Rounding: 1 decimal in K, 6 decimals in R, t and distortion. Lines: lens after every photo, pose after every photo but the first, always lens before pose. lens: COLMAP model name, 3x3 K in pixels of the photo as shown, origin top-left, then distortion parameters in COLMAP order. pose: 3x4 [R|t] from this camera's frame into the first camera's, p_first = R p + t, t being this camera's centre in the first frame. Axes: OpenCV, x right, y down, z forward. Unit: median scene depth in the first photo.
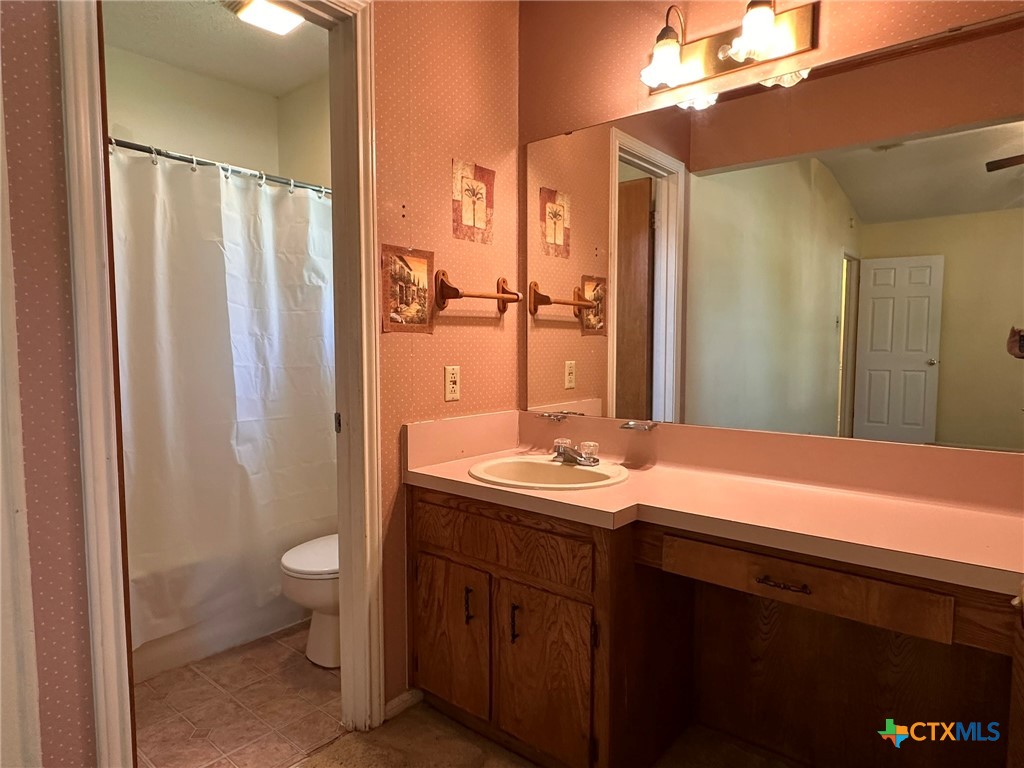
lens RADIAL K [[614.7, 0, 513.4], [0, 614.7, 392.8], [0, 0, 1]] dist [-0.000049, 0.000266]
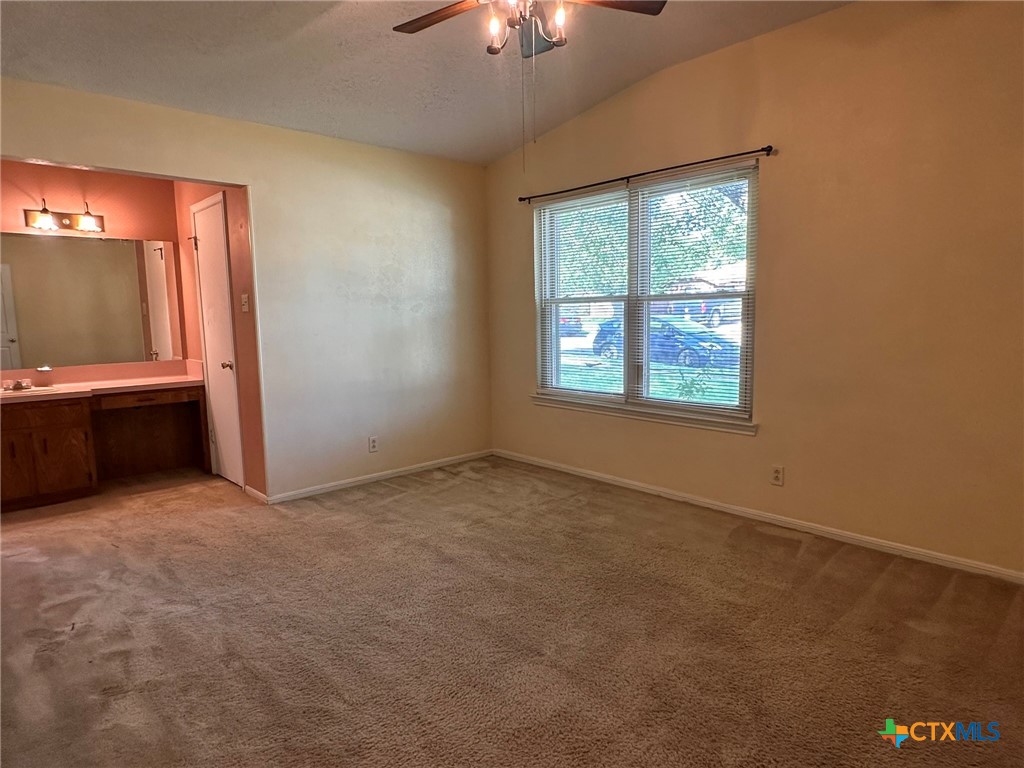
lens RADIAL K [[614.7, 0, 514.6], [0, 614.7, 388.0], [0, 0, 1]] dist [-0.000049, 0.000266]
pose [[0.134586, -0.126428, 0.982803, -2.320008], [0.097515, 0.988703, 0.113833, 0.040235], [-0.986092, 0.080518, 0.145394, -1.363666]]
